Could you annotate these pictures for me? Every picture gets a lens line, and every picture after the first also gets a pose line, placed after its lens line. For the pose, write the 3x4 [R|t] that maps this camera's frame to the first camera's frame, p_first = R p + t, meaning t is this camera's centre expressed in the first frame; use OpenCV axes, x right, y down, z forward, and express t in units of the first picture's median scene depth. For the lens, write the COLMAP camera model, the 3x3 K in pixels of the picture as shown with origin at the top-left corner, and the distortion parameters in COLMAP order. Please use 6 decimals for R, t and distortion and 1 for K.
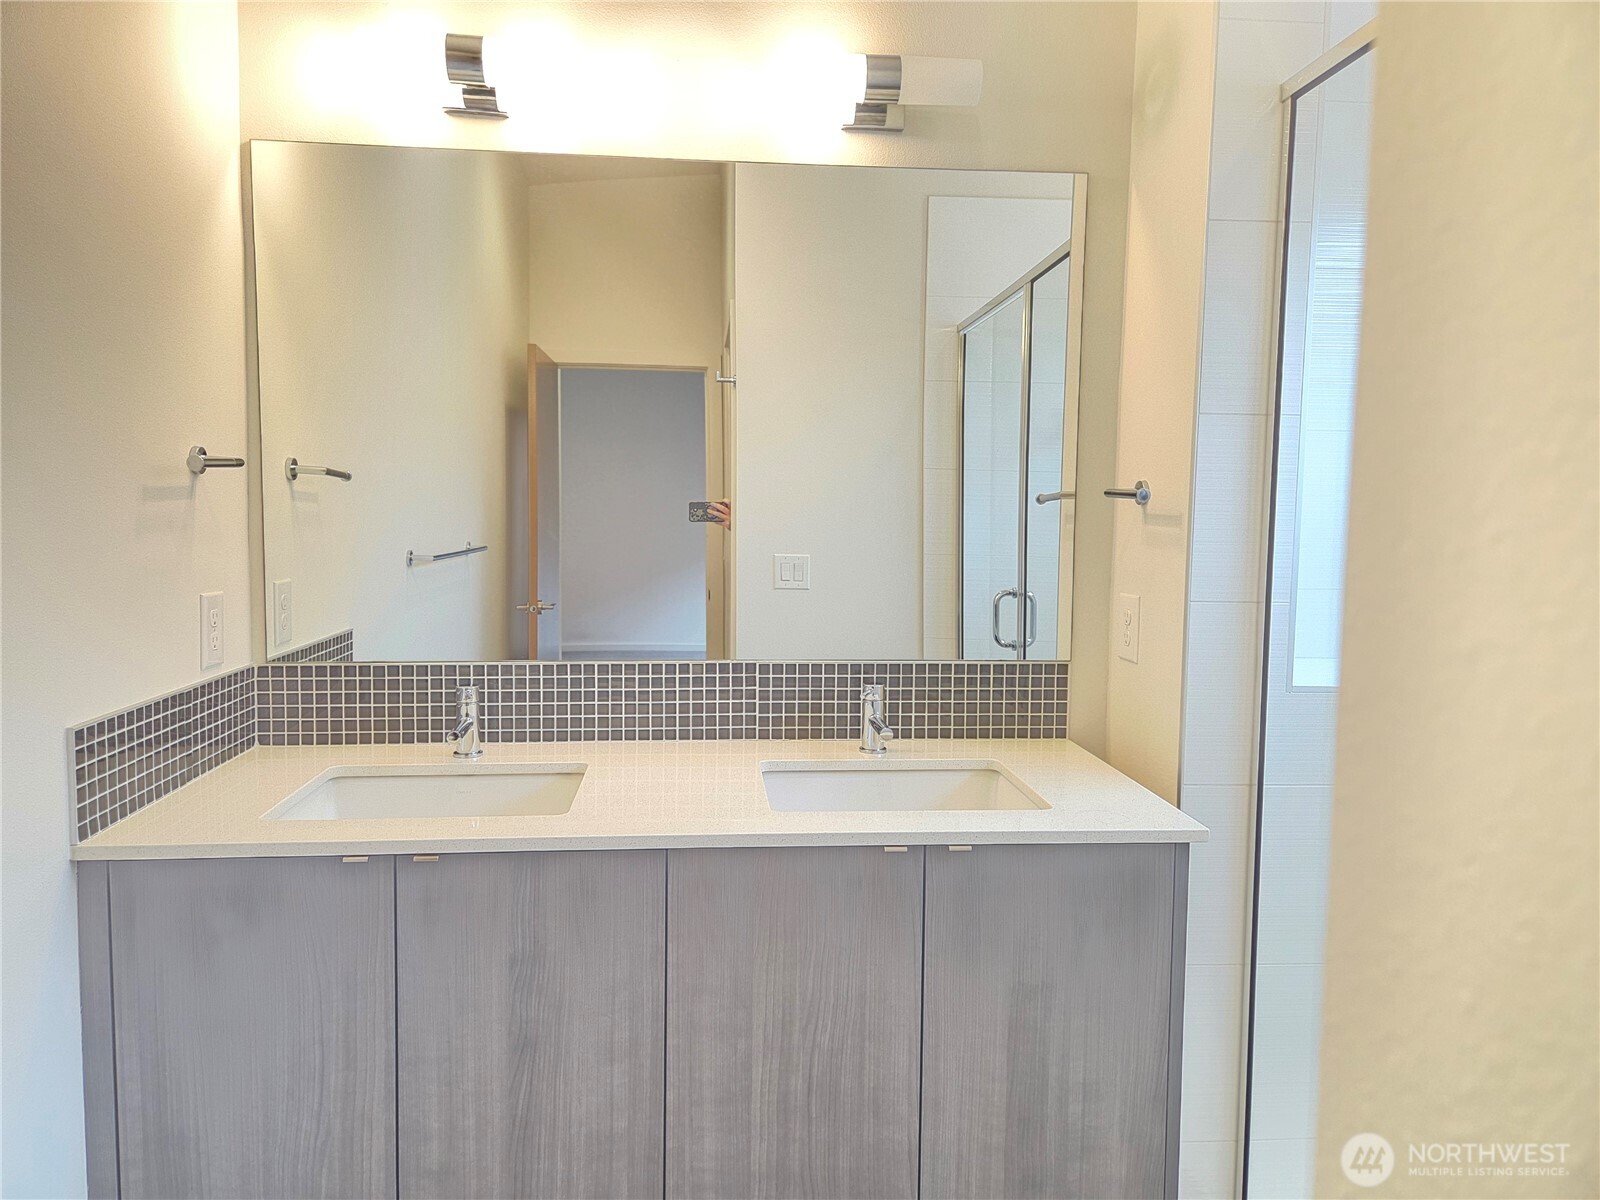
lens RADIAL K [[1069.9, 0, 800.7], [0, 1069.9, 591.1], [0, 0, 1]] dist [0.073272, -0.066291]
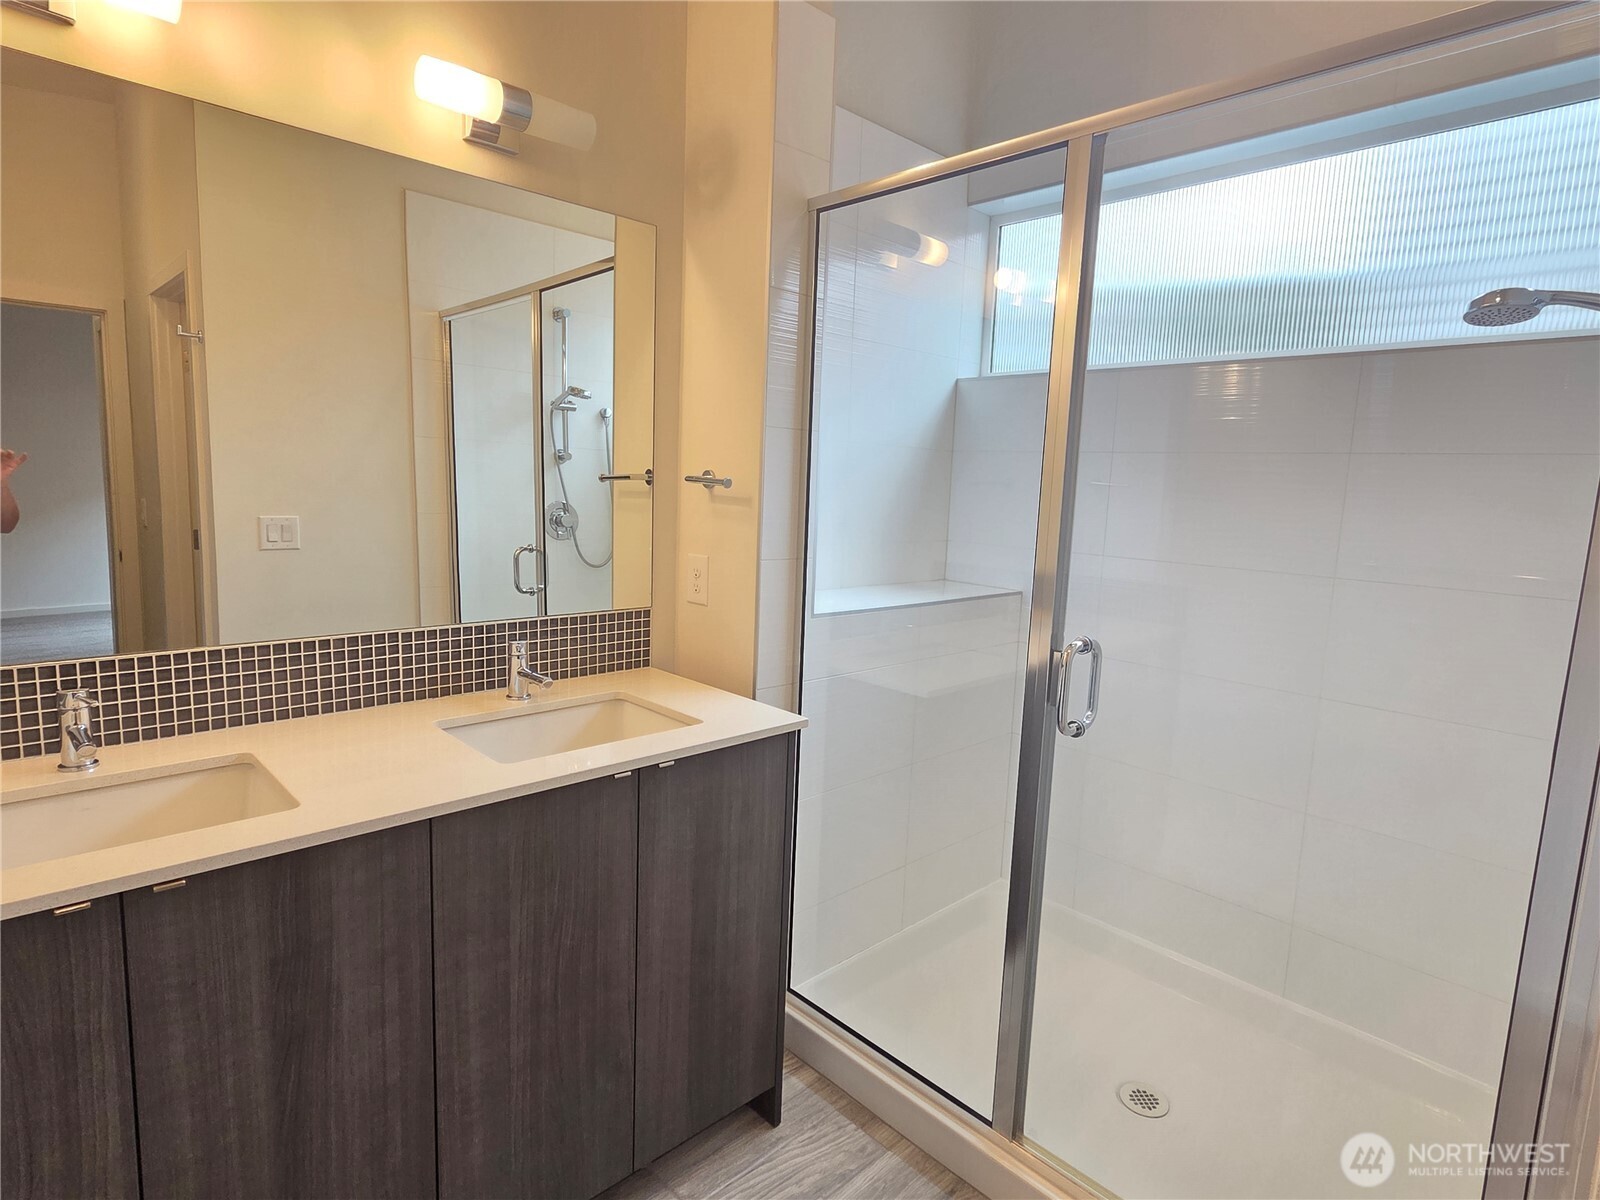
lens RADIAL K [[862.4, 0, 806.4], [0, 862.4, 591.2], [0, 0, 1]] dist [-0.000869, -0.000462]
pose [[0.774275, -0.064144, 0.629590, -0.276059], [0.019204, 0.996773, 0.077936, -0.033381], [-0.632558, -0.048253, 0.773009, 0.086238]]
